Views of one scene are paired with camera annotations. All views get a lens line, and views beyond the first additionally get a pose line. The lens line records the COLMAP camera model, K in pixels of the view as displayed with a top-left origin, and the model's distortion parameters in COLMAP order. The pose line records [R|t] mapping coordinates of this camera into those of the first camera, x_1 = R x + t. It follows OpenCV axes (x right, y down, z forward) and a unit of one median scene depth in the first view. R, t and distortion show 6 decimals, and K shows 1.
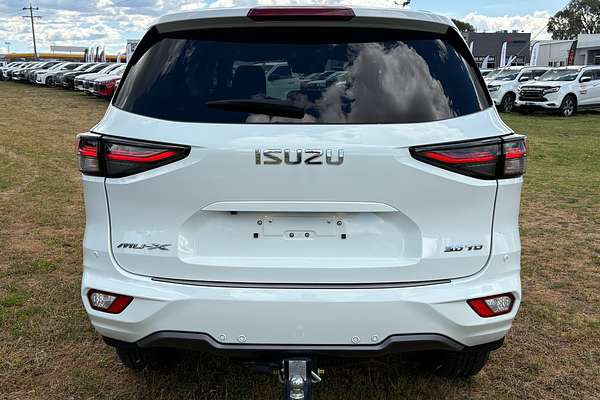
lens RADIAL K [[616.9, 0, 301.0], [0, 616.9, 196.5], [0, 0, 1]] dist [0.061159, 0.000000]
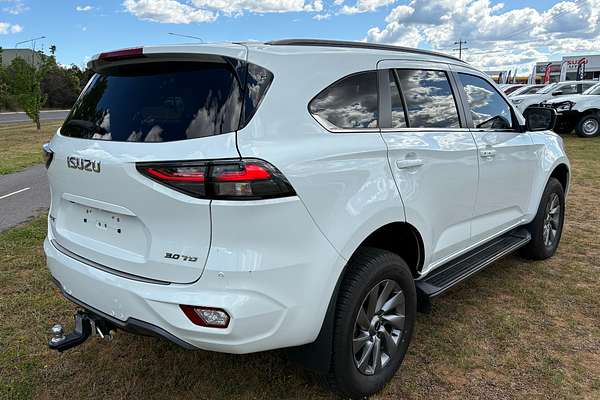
lens RADIAL K [[525.4, 0, 302.6], [0, 525.4, 200.9], [0, 0, 1]] dist [0.009953, -0.009929]
pose [[0.759019, 0.110921, -0.641550, 0.996170], [-0.106884, 0.993240, 0.045271, -0.080829], [0.642235, 0.034210, 0.765744, 0.406640]]
